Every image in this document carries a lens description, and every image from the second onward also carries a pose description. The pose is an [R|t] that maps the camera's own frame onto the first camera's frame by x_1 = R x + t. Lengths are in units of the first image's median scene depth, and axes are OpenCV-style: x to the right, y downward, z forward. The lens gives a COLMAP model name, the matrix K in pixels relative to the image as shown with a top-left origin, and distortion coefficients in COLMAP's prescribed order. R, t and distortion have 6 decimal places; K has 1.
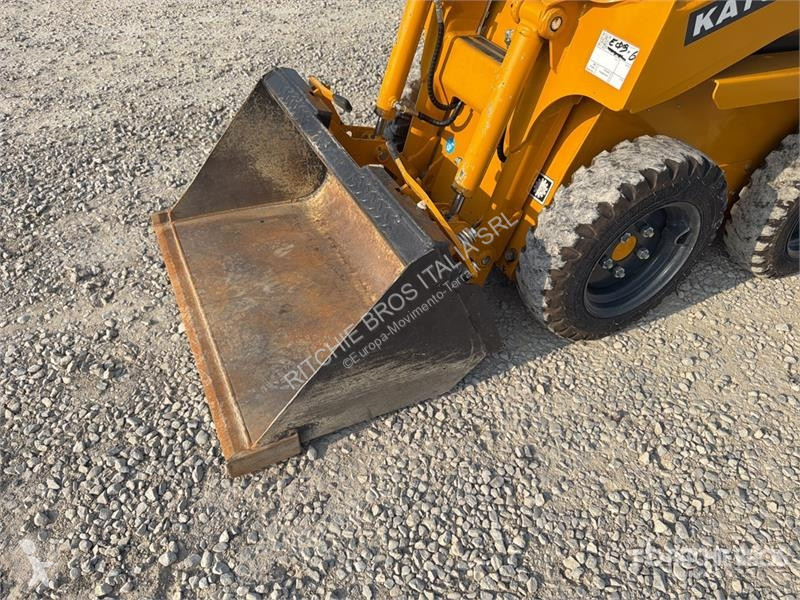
lens RADIAL K [[555.7, 0, 389.4], [0, 555.7, 296.4], [0, 0, 1]] dist [0.070037, -0.100815]
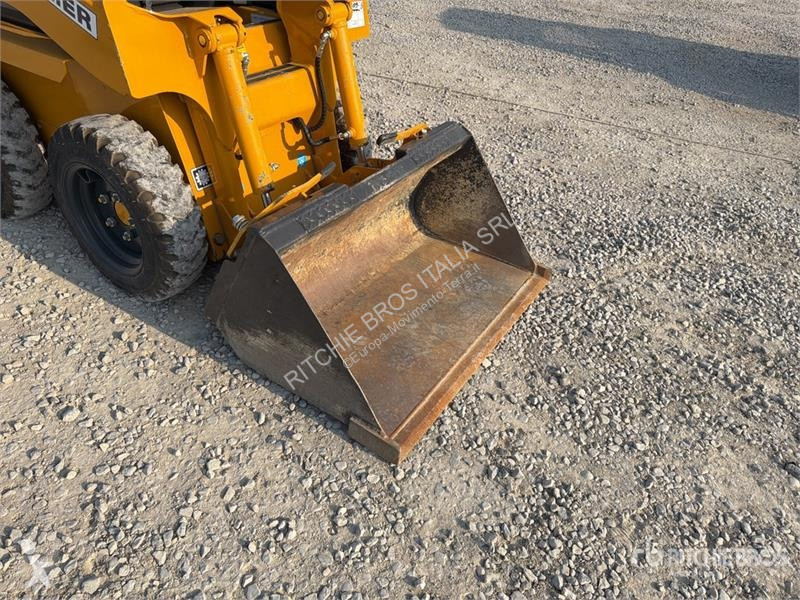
lens RADIAL K [[555.7, 0, 389.4], [0, 555.7, 296.4], [0, 0, 1]] dist [0.070037, -0.100815]
pose [[-0.497792, -0.586394, 0.639019, -0.912132], [0.495579, 0.412346, 0.764442, -0.958977], [-0.711762, 0.697217, 0.085342, 0.950582]]
